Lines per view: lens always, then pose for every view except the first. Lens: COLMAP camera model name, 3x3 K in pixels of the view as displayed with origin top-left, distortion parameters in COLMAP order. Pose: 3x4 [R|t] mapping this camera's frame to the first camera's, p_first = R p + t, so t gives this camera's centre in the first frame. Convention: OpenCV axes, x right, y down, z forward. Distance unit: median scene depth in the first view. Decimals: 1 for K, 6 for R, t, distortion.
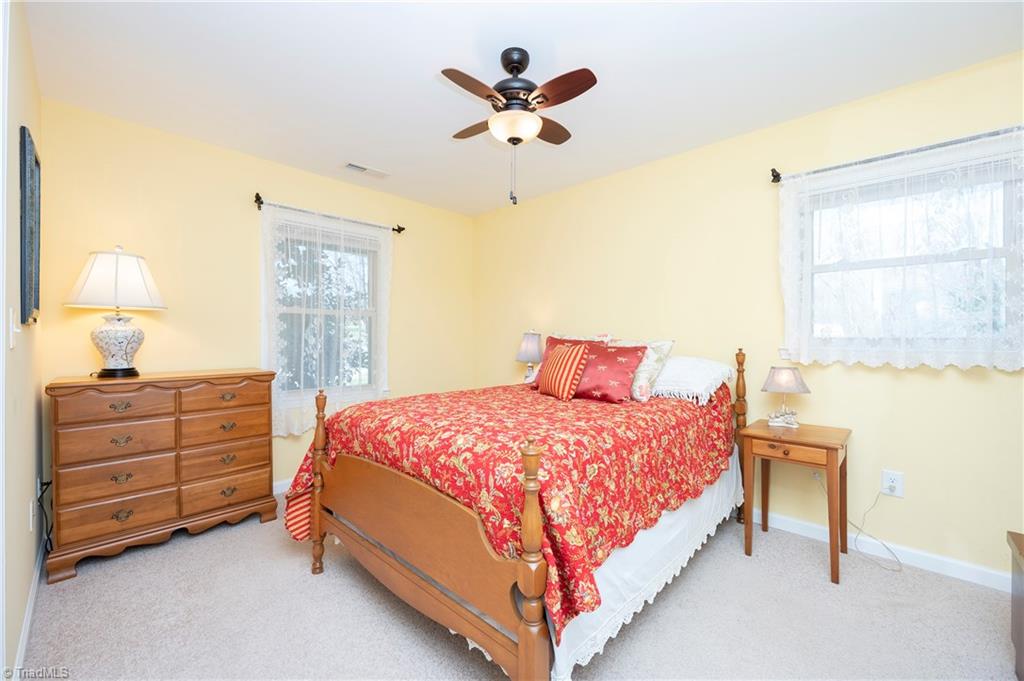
lens RADIAL K [[411.8, 0, 512.0], [0, 411.8, 340.5], [0, 0, 1]] dist [-0.076300, -0.000091]
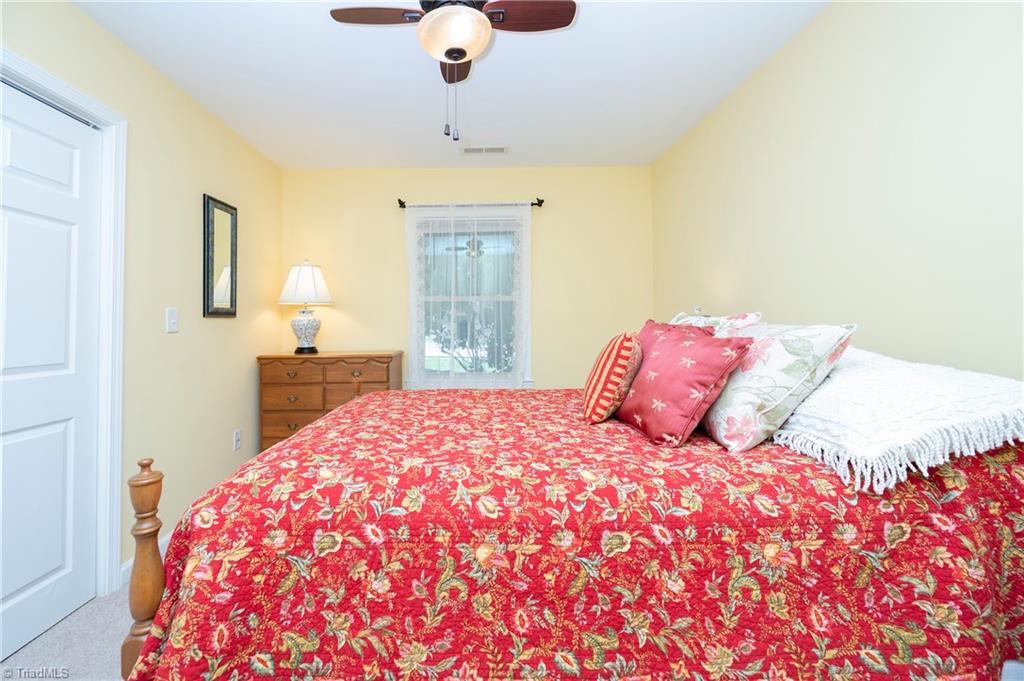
lens RADIAL K [[394.4, 0, 512.0], [0, 394.4, 340.5], [0, 0, 1]] dist [-0.019927, 0.000070]
pose [[0.687451, 0.027228, -0.725720, 0.493181], [0.014994, 0.998552, 0.051667, -0.013491], [0.726076, -0.046400, 0.686047, 0.490014]]
